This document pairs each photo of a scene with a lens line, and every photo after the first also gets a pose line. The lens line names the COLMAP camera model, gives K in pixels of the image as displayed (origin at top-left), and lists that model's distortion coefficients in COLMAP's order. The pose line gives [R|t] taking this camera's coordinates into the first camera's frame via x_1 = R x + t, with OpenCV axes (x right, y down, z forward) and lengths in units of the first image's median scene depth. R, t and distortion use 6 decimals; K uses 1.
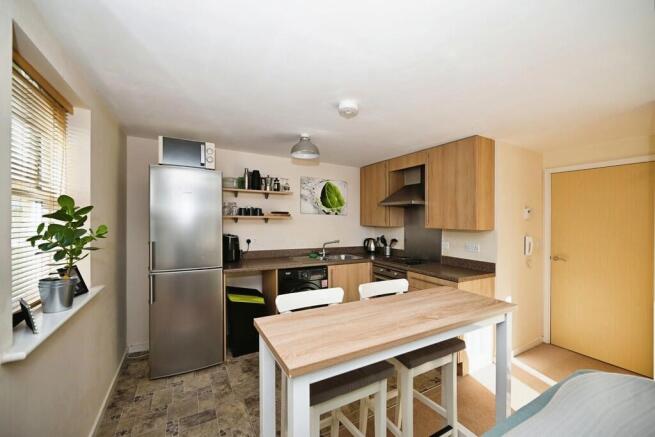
lens RADIAL K [[257.2, 0, 325.7], [0, 257.2, 223.1], [0, 0, 1]] dist [-0.007833, -0.001168]
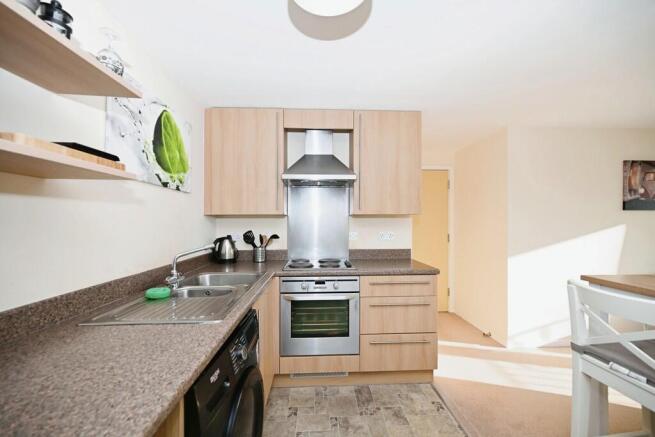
lens RADIAL K [[257.2, 0, 325.0], [0, 257.2, 223.5], [0, 0, 1]] dist [-0.007833, -0.001168]
pose [[0.449352, -0.022144, 0.893080, -0.261048], [0.016937, 0.999724, 0.016267, 0.025074], [-0.893194, 0.007816, 0.449603, 0.598179]]
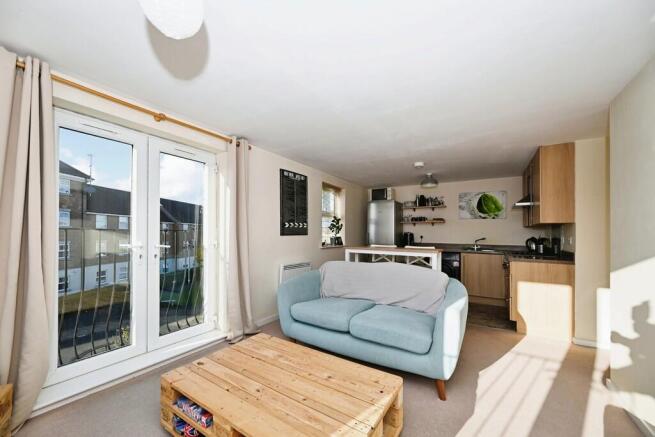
lens RADIAL K [[257.2, 0, 325.2], [0, 257.2, 232.2], [0, 0, 1]] dist [-0.007833, -0.001168]
pose [[0.479476, -0.009577, -0.877503, 0.780837], [-0.013693, 0.999737, -0.018393, 0.070417], [0.877448, 0.020835, 0.479219, -0.325135]]
